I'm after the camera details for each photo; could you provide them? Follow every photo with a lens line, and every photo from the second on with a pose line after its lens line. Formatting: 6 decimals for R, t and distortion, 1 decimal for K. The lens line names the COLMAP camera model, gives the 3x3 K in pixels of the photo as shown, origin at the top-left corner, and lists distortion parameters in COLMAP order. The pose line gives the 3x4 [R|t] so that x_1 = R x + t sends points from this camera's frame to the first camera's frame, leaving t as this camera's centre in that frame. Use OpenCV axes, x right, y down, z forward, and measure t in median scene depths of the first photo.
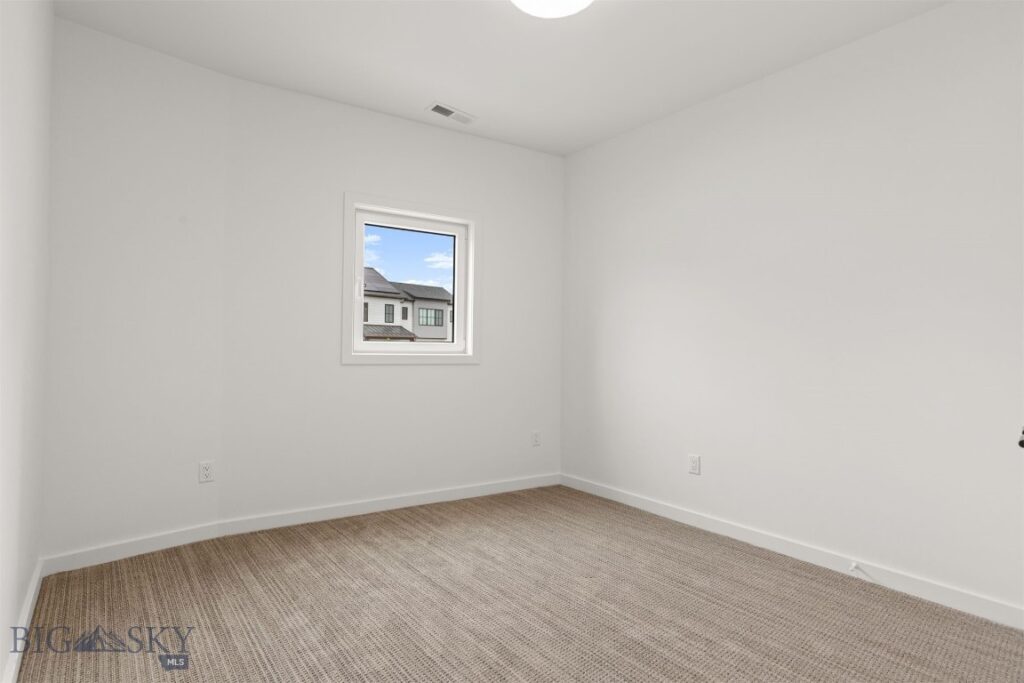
lens RADIAL K [[466.9, 0, 510.3], [0, 466.9, 342.4], [0, 0, 1]] dist [0.000276, -0.000022]
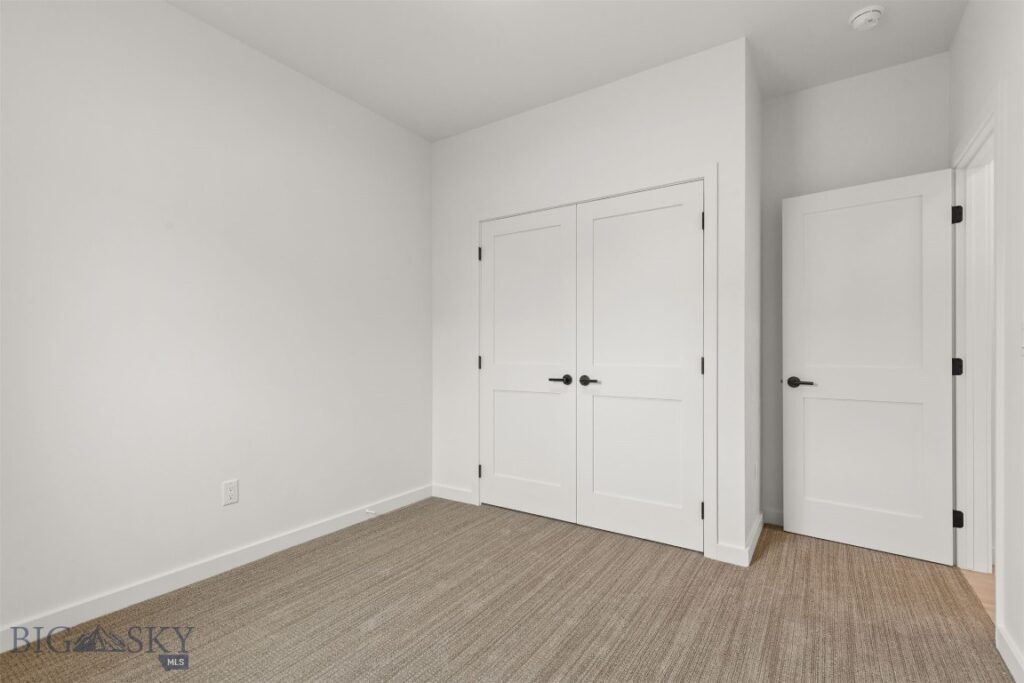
lens RADIAL K [[466.9, 0, 511.0], [0, 466.9, 345.2], [0, 0, 1]] dist [0.000276, -0.000022]
pose [[-0.233970, -0.006243, 0.972224, -0.613946], [-0.002254, 0.999980, 0.005879, 0.001098], [-0.972241, -0.000816, -0.233979, 0.882156]]
